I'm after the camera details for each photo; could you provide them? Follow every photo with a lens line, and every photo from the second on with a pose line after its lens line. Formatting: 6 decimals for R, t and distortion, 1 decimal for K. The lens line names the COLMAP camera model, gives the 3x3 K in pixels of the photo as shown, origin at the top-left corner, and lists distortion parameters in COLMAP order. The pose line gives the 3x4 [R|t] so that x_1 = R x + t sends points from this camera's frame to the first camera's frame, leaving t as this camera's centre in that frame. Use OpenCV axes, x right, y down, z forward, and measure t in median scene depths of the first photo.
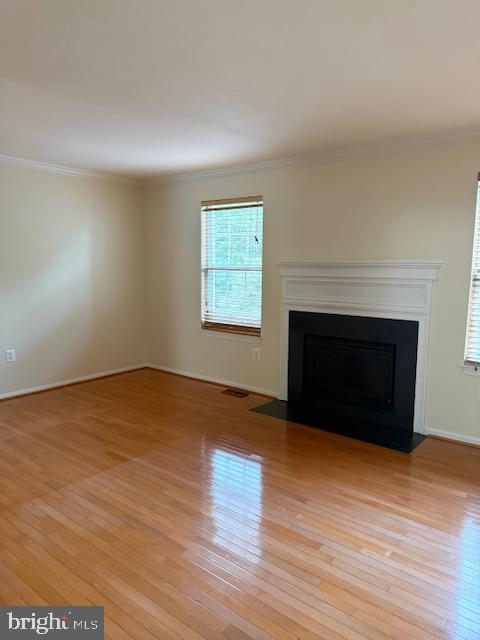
lens RADIAL K [[449.2, 0, 240.4], [0, 449.2, 317.8], [0, 0, 1]] dist [0.123758, -0.181685]
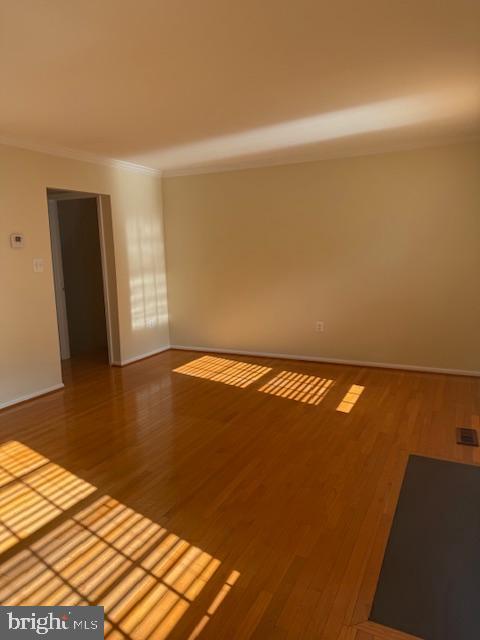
lens RADIAL K [[450.4, 0, 241.9], [0, 450.4, 323.2], [0, 0, 1]] dist [0.070609, -0.075716]
pose [[0.194934, 0.154089, -0.968637, 0.602915], [-0.086583, 0.986430, 0.139495, -0.073687], [0.976987, 0.056675, 0.205631, 0.559167]]
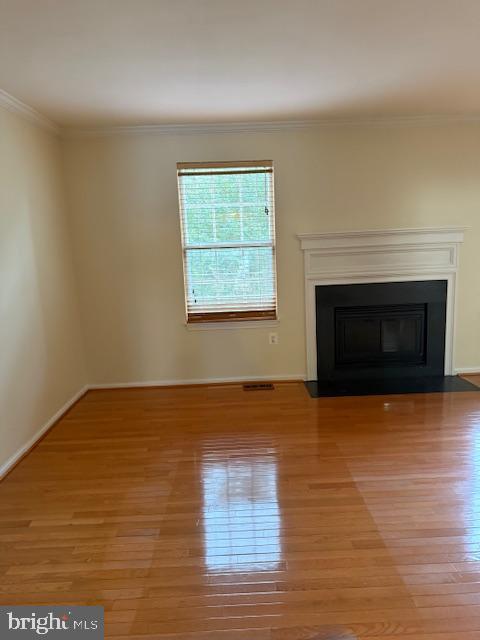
lens RADIAL K [[450.4, 0, 241.9], [0, 450.4, 323.2], [0, 0, 1]] dist [0.070609, -0.075716]
pose [[0.768838, -0.156104, 0.620097, -0.608104], [0.125853, 0.987717, 0.092609, -0.045681], [-0.626937, 0.006840, 0.779040, 0.357509]]
